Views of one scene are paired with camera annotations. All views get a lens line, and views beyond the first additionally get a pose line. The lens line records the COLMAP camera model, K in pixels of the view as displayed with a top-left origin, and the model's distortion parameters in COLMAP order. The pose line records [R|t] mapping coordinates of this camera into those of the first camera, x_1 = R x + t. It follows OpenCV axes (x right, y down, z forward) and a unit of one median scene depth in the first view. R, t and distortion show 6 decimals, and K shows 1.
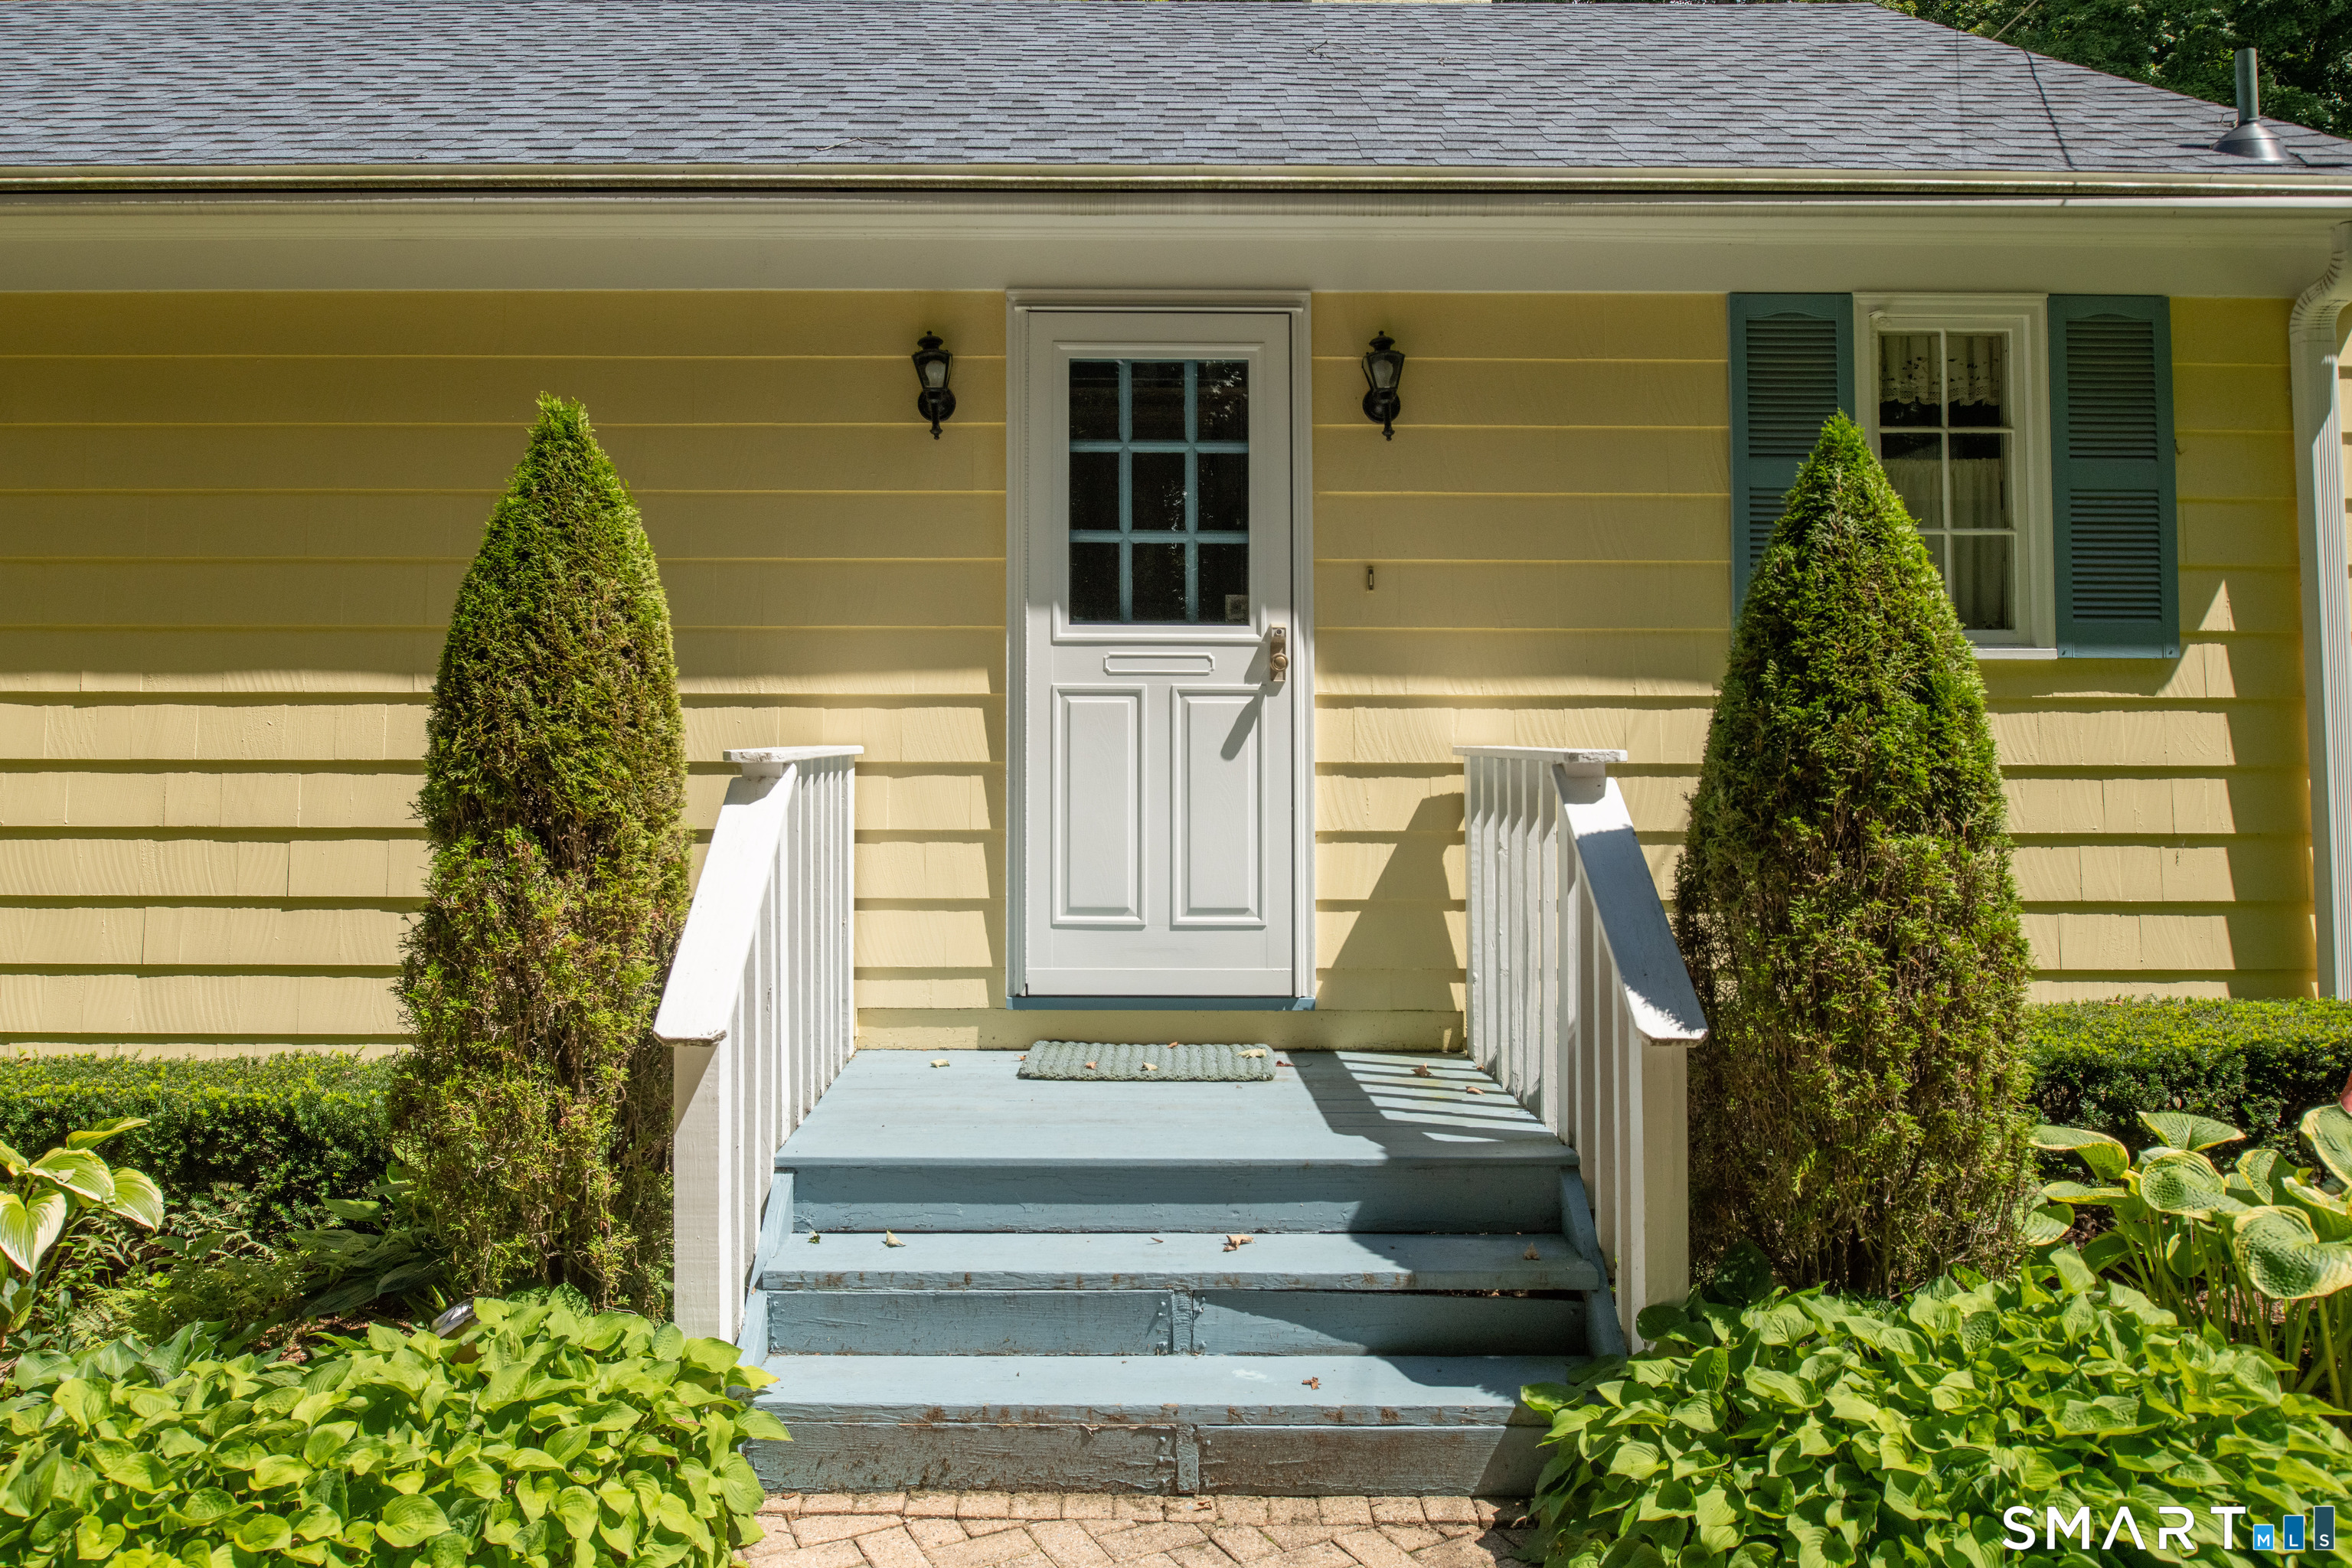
lens RADIAL K [[1626.2, 0, 1176.1], [0, 1626.2, 722.5], [0, 0, 1]] dist [-0.045598, -0.000416]
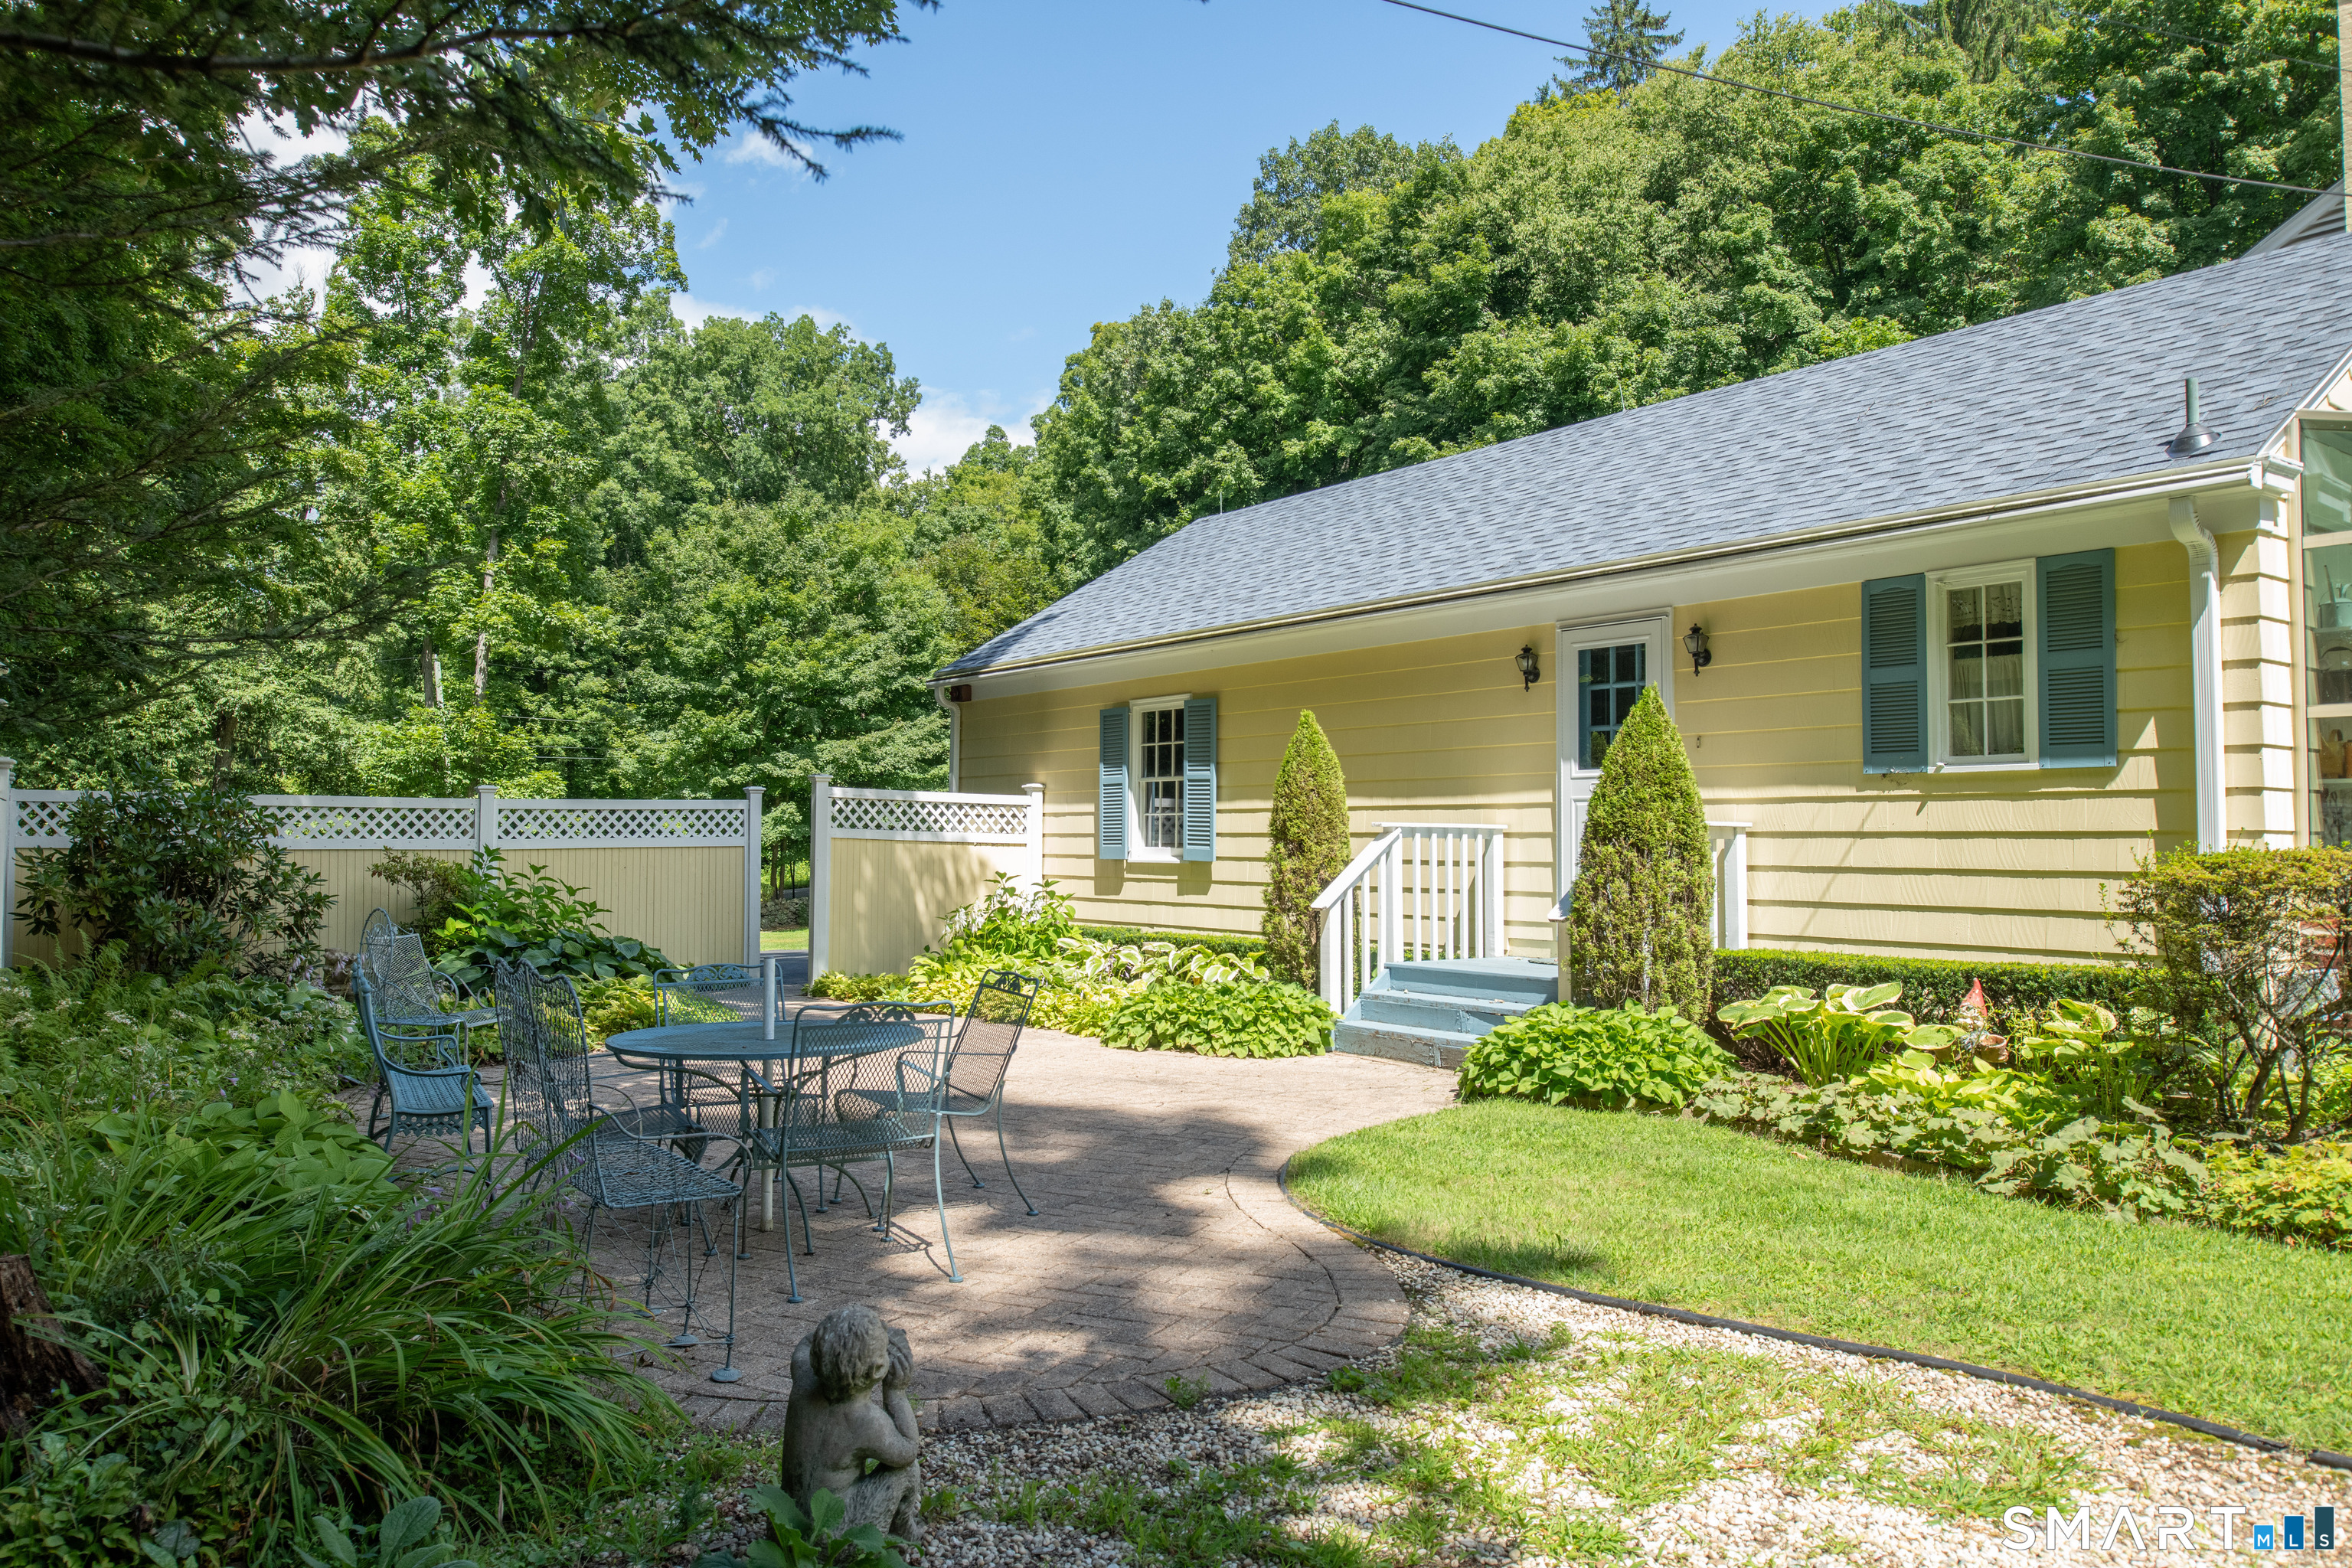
lens RADIAL K [[1612.9, 0, 1176.0], [0, 1612.9, 784.0], [0, 0, 1]] dist [-0.000185, -0.000090]
pose [[0.609062, -0.025522, -0.792712, 1.357295], [0.019034, 0.999665, -0.017560, -0.010513], [0.792894, -0.004393, 0.609344, -0.801404]]
